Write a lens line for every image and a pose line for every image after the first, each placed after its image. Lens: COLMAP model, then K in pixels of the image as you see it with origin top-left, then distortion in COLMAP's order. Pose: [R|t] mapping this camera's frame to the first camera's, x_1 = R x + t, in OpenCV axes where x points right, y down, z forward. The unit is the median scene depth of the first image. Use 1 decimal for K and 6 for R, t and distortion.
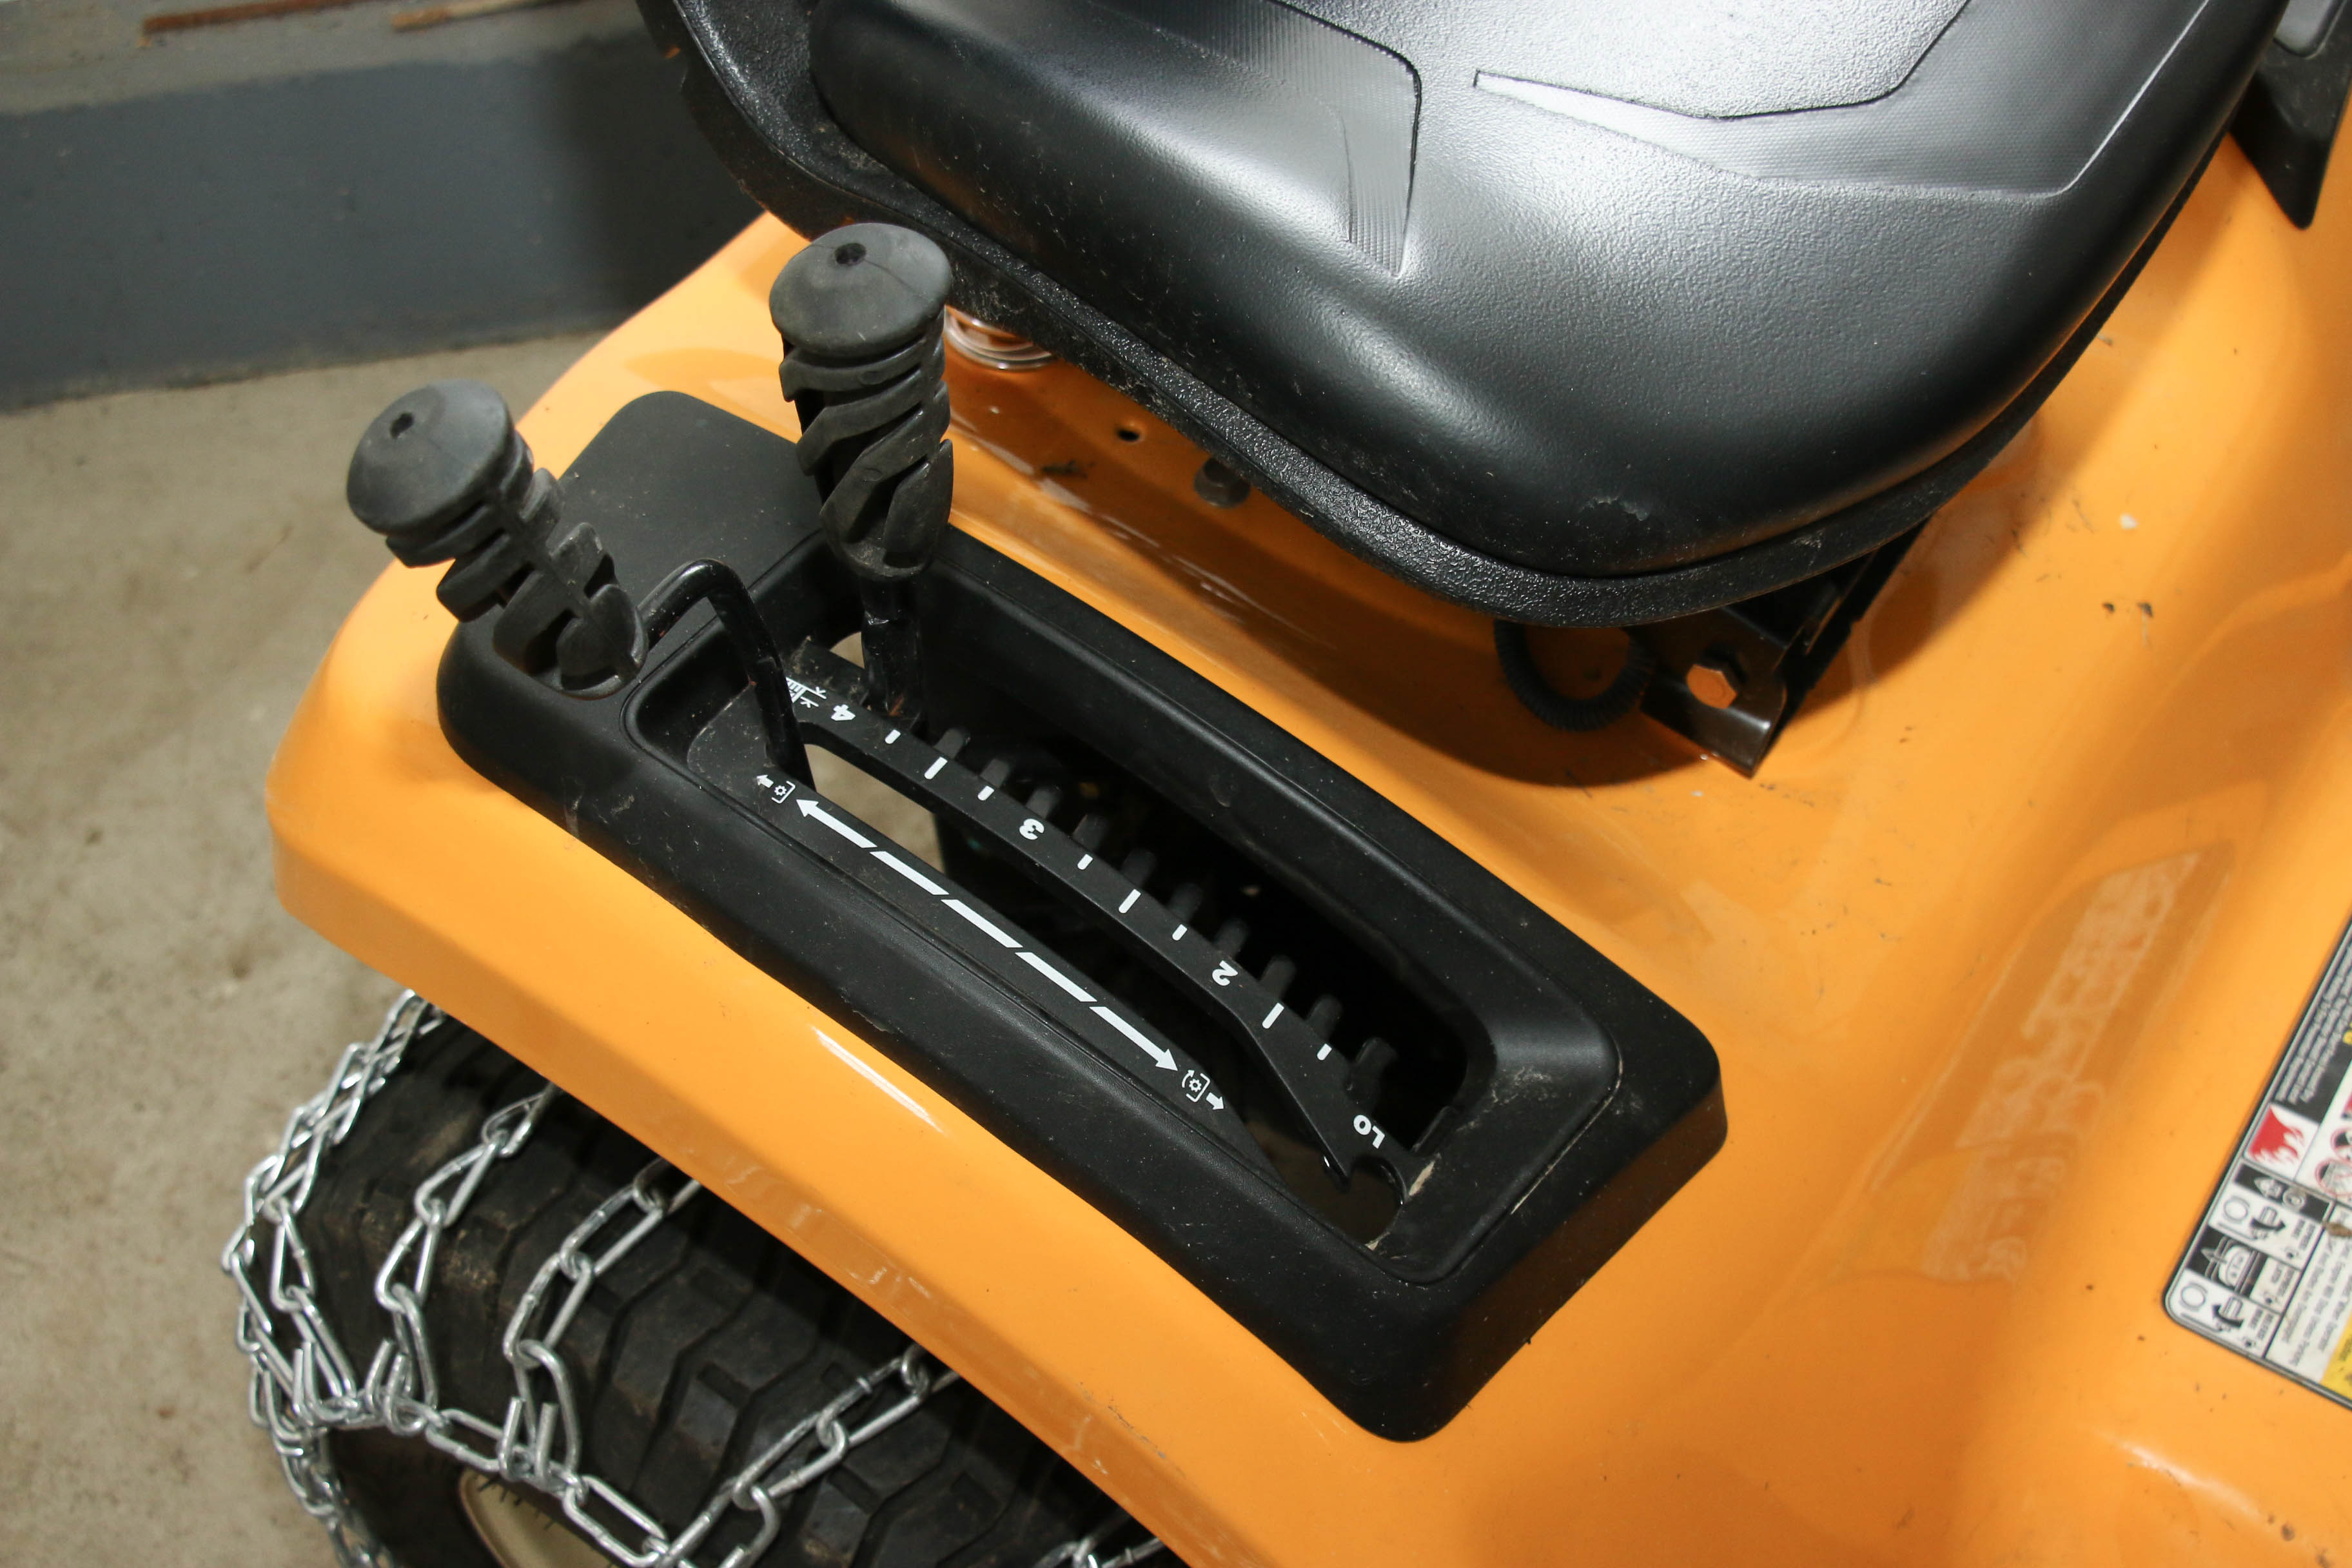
lens RADIAL K [[2855.3, 0, 1176.0], [0, 2855.3, 784.0], [0, 0, 1]] dist [-0.177013, 0.541264]
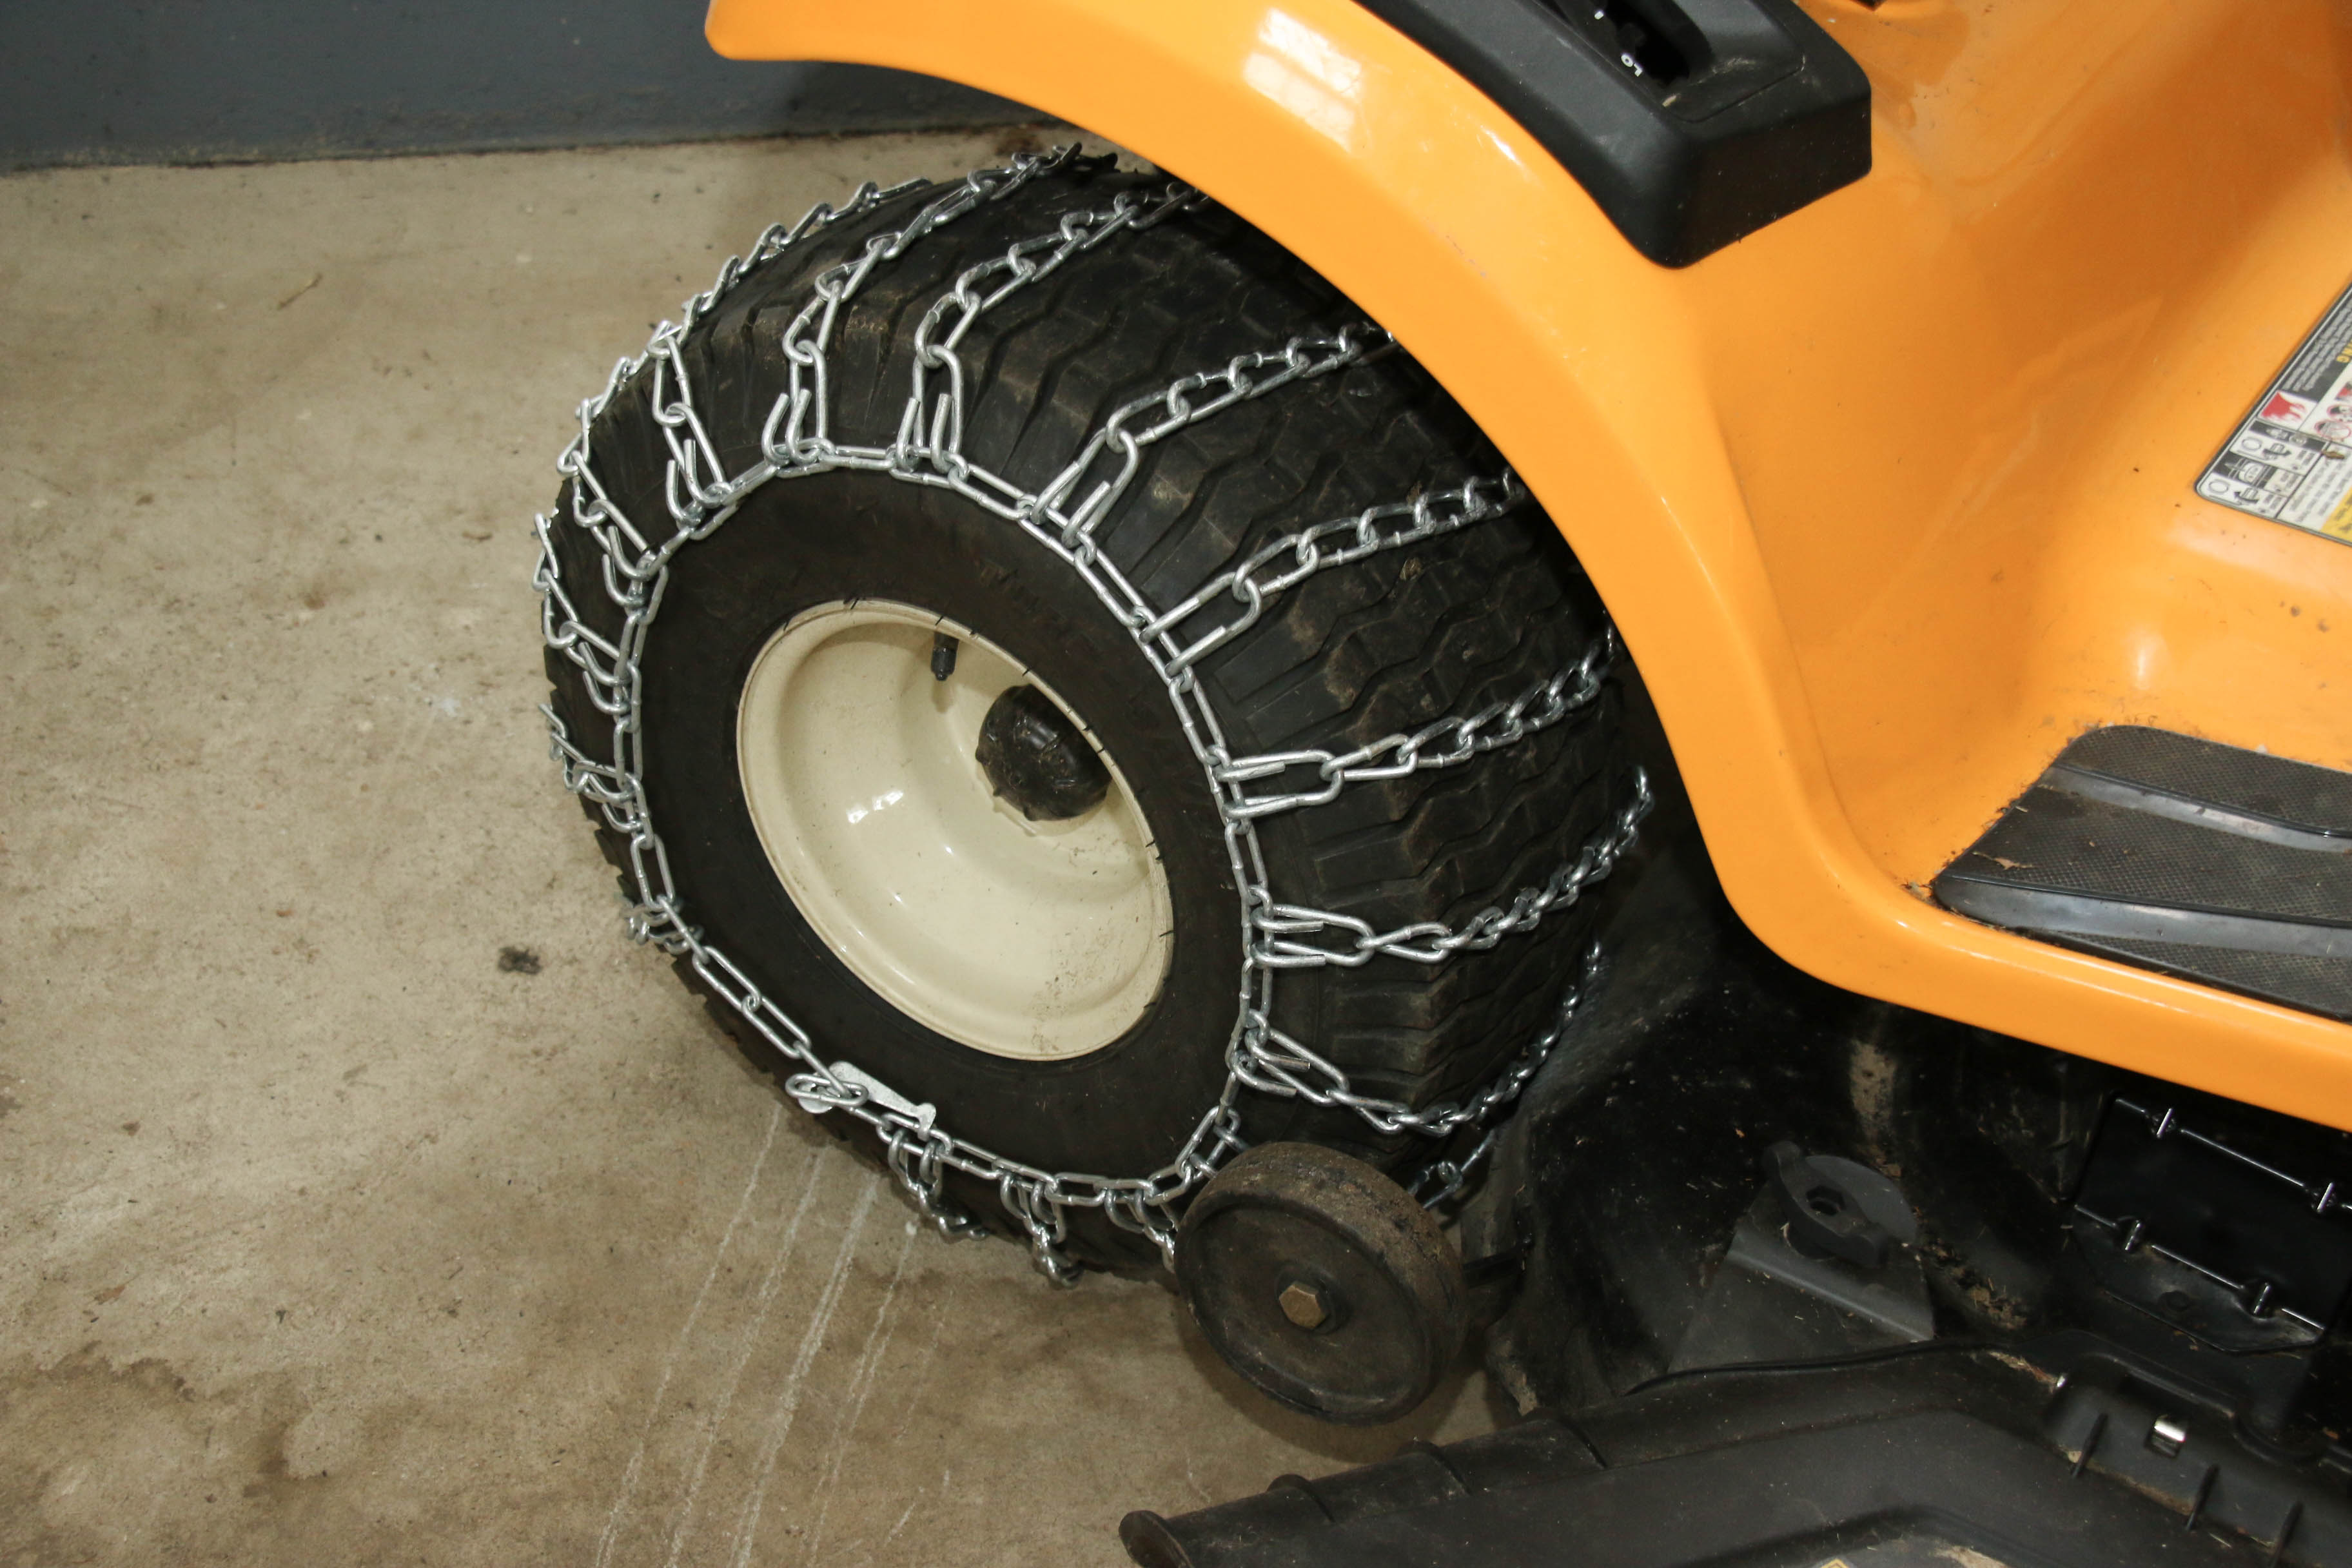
lens RADIAL K [[3937.9, 0, 1176.0], [0, 3937.9, 784.0], [0, 0, 1]] dist [-0.025066, 0.880248]
pose [[0.995144, 0.048648, 0.085572, -0.164824], [-0.029124, 0.975932, -0.216121, 0.483021], [-0.094026, 0.212580, 0.972609, -0.430083]]
